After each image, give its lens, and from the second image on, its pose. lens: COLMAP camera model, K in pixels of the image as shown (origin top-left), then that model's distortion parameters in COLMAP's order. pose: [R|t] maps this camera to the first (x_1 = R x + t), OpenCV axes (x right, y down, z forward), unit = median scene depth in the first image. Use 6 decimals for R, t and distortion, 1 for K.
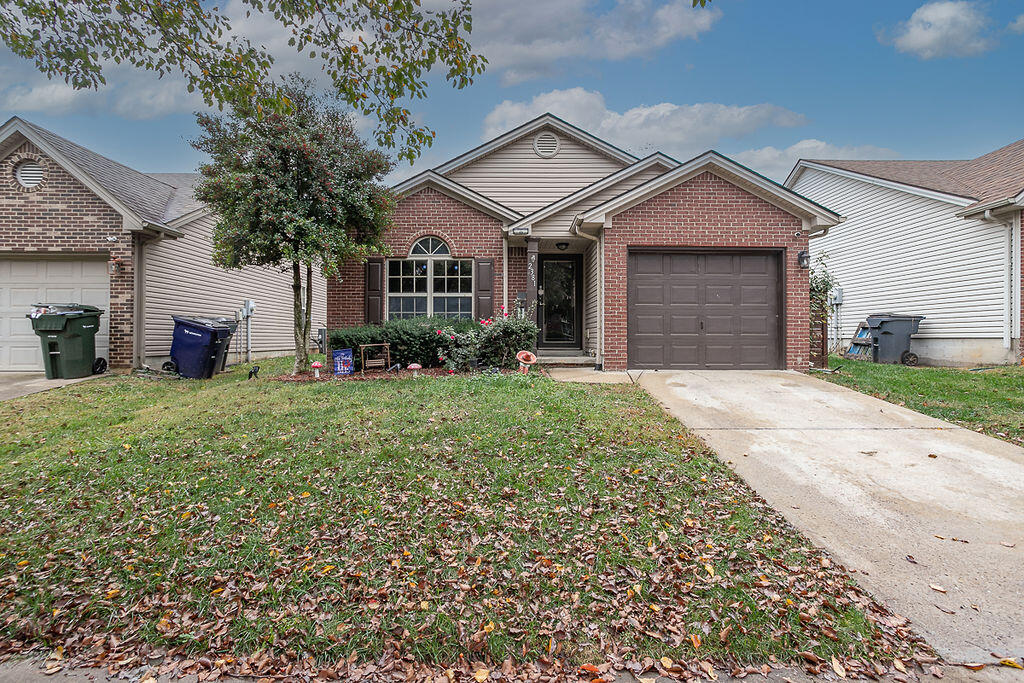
lens RADIAL K [[500.6, 0, 509.6], [0, 500.6, 337.0], [0, 0, 1]] dist [-0.036119, 0.017003]
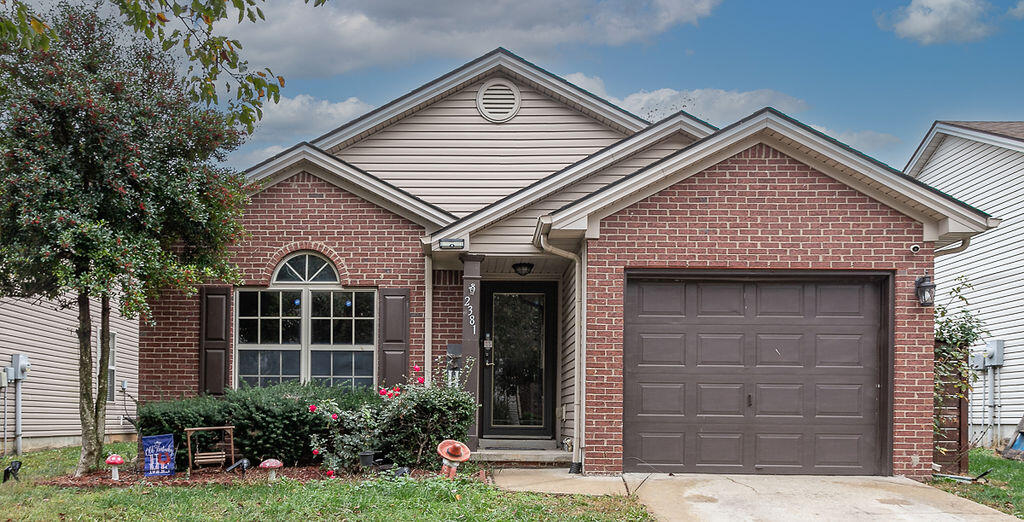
lens RADIAL K [[813.9, 0, 439.3], [0, 813.9, 420.8], [0, 0, 1]] dist [-0.001305, 0.002621]
pose [[0.999520, 0.008492, -0.029785, 0.041491], [-0.008363, 0.999955, 0.004422, -0.000067], [0.029821, -0.004171, 0.999547, 0.006276]]
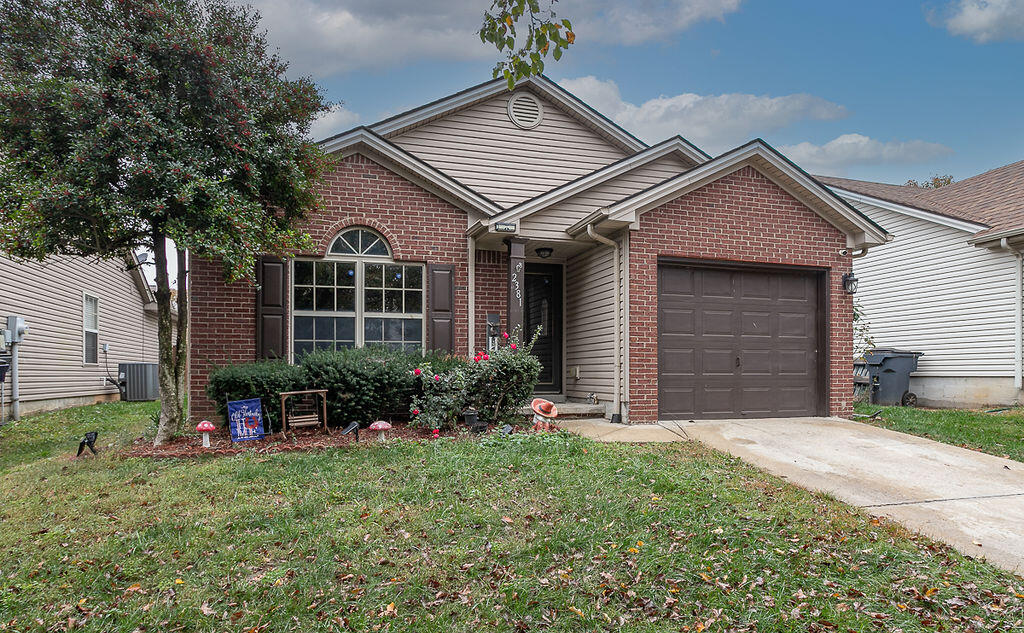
lens RADIAL K [[608.6, 0, 514.0], [0, 608.6, 377.8], [0, 0, 1]] dist [-0.025802, 0.007525]
pose [[0.957422, -0.004376, 0.288658, -0.230421], [0.001574, 0.999949, 0.009940, -0.008917], [-0.288687, -0.009062, 0.957381, 0.187591]]
